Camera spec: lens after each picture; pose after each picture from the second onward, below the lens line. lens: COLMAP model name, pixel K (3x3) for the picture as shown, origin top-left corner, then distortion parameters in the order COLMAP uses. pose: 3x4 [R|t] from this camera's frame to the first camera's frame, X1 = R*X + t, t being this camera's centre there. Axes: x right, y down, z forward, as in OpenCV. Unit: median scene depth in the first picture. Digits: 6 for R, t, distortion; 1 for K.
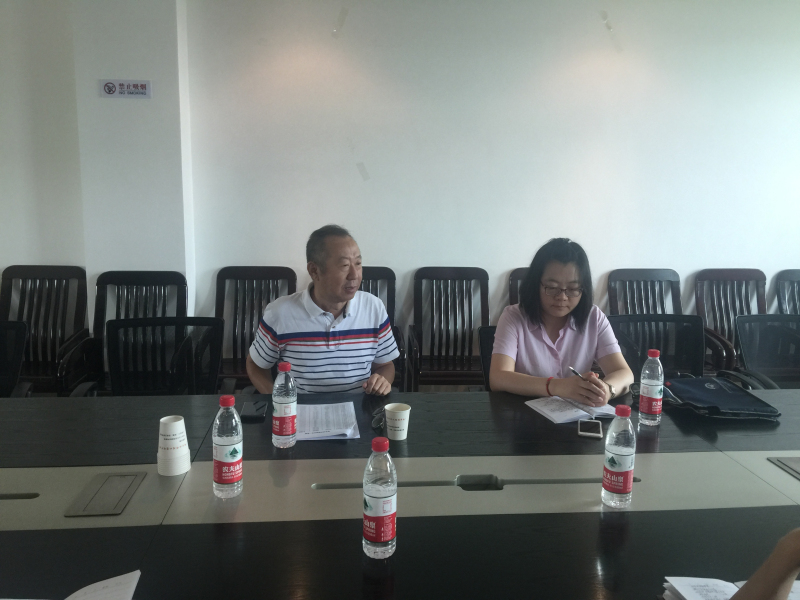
lens RADIAL K [[680.2, 0, 400.0], [0, 680.2, 312.8], [0, 0, 1]] dist [0.066588, -0.128550]
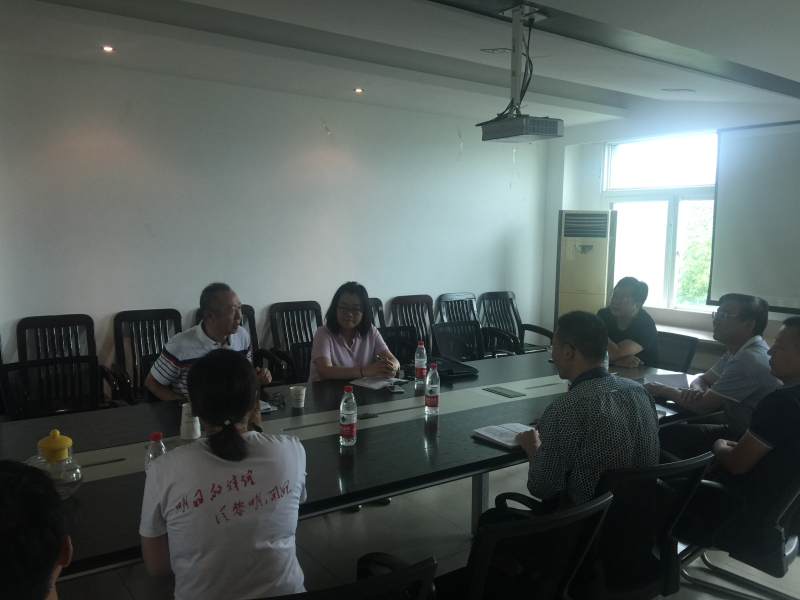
lens RADIAL K [[680.2, 0, 400.0], [0, 680.2, 312.8], [0, 0, 1]] dist [0.066588, -0.128550]
pose [[0.871155, -0.066963, 0.486420, -0.437247], [0.091141, 0.995494, -0.026184, 0.016399], [-0.482475, 0.067143, 0.873332, -0.439106]]
